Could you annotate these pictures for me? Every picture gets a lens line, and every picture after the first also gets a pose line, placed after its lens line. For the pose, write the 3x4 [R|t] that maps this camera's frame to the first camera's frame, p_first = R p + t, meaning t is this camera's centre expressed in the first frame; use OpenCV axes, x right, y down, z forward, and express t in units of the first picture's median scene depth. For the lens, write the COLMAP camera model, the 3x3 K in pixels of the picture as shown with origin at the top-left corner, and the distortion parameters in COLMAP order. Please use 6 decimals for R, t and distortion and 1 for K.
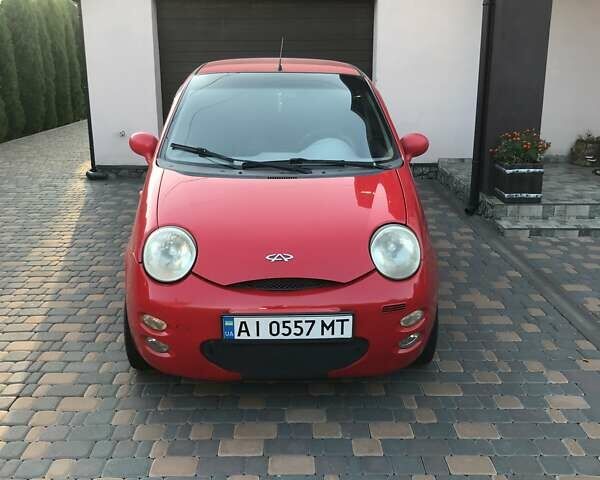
lens RADIAL K [[631.5, 0, 300.0], [0, 631.5, 240.0], [0, 0, 1]] dist [-0.003168, -0.002579]
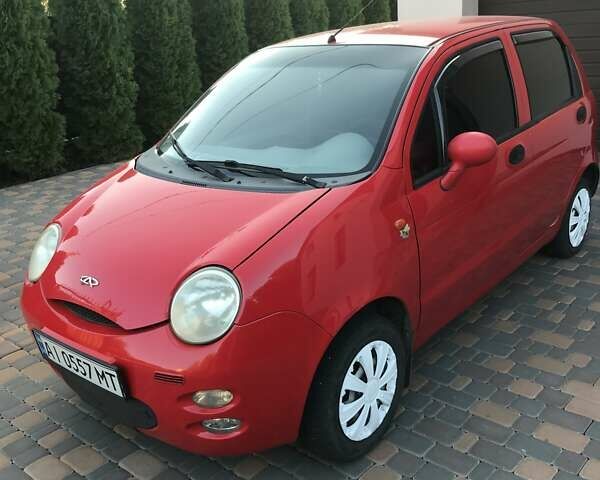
lens RADIAL K [[631.5, 0, 300.0], [0, 631.5, 240.0], [0, 0, 1]] dist [-0.003168, -0.002579]
pose [[0.753820, 0.171835, -0.634214, 0.676287], [-0.124852, 0.985073, 0.118500, -0.154929], [0.645110, -0.010145, 0.764022, 0.496400]]
